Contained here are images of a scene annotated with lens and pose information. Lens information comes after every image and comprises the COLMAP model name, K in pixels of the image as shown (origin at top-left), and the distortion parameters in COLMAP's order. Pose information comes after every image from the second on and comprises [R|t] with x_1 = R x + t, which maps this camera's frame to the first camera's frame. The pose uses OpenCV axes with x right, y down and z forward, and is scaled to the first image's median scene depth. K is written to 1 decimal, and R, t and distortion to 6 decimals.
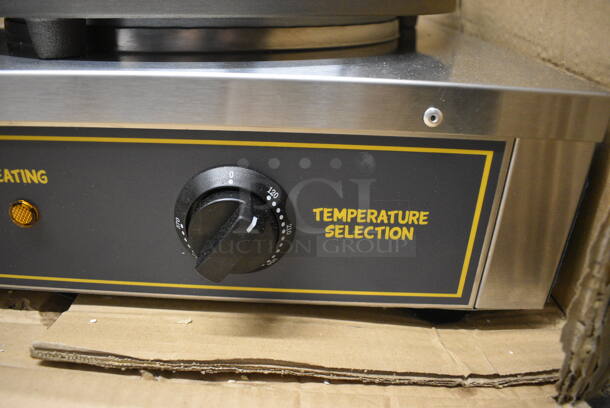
lens RADIAL K [[468.2, 0, 307.4], [0, 468.2, 199.8], [0, 0, 1]] dist [-0.109433, 0.024273]
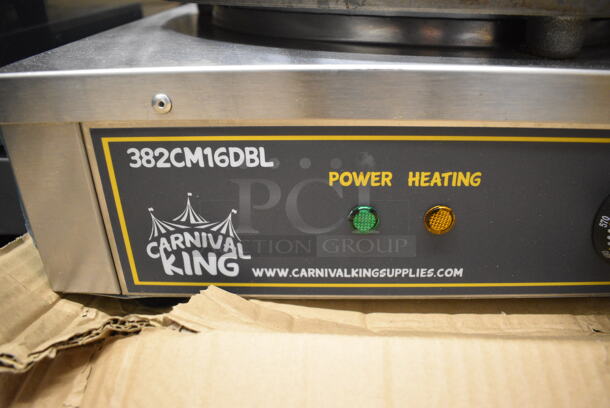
lens RADIAL K [[468.2, 0, 306.8], [0, 468.2, 206.7], [0, 0, 1]] dist [-0.109433, 0.024273]
pose [[0.998439, -0.037696, -0.041223, -2.609919], [0.039103, 0.998660, 0.033887, -0.114415], [0.039891, -0.035446, 0.998575, 0.000502]]
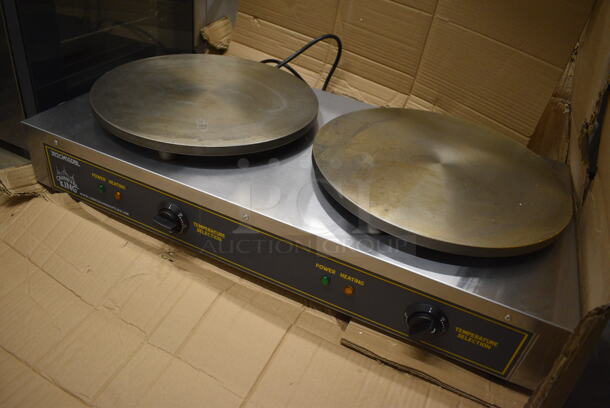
lens RADIAL K [[468.2, 0, 309.1], [0, 468.2, 206.1], [0, 0, 1]] dist [-0.109433, 0.024273]
pose [[0.914215, 0.291073, -0.281937, -0.211584], [-0.252704, 0.953394, 0.164867, -0.847050], [0.316785, -0.079477, 0.945162, -1.665991]]
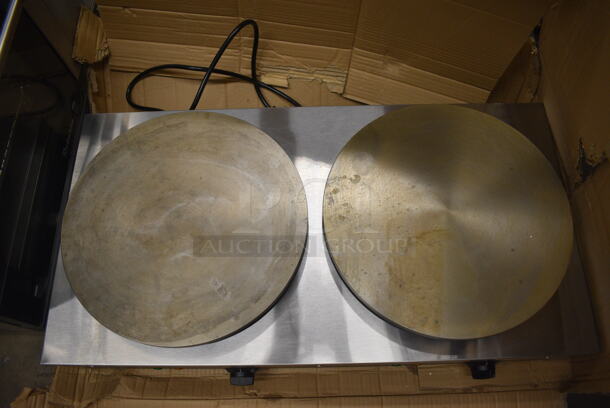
lens RADIAL K [[468.2, 0, 315.0], [0, 468.2, 198.0], [0, 0, 1]] dist [-0.109433, 0.024273]
pose [[0.997885, -0.049119, -0.042579, -1.169766], [0.065005, 0.754208, 0.653410, -3.126181], [0.000019, -0.654796, 0.755806, -0.741304]]
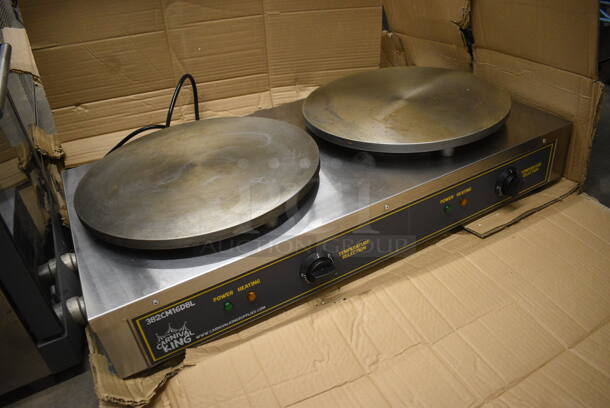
lens RADIAL K [[468.2, 0, 305.8], [0, 468.2, 205.0], [0, 0, 1]] dist [-0.109433, 0.024273]
pose [[0.865558, -0.375122, 0.331802, -2.830266], [0.338198, 0.926465, 0.165182, -0.933842], [-0.369367, -0.030759, 0.928775, -1.822216]]
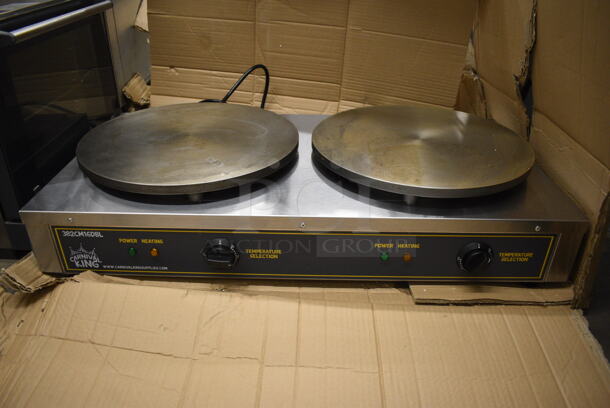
lens RADIAL K [[468.2, 0, 307.3], [0, 468.2, 205.7], [0, 0, 1]] dist [-0.109433, 0.024273]
pose [[0.999575, -0.023671, -0.017021, -1.251545], [0.024619, 0.998024, 0.057814, -0.525022], [0.015619, -0.058208, 0.998182, -2.187230]]
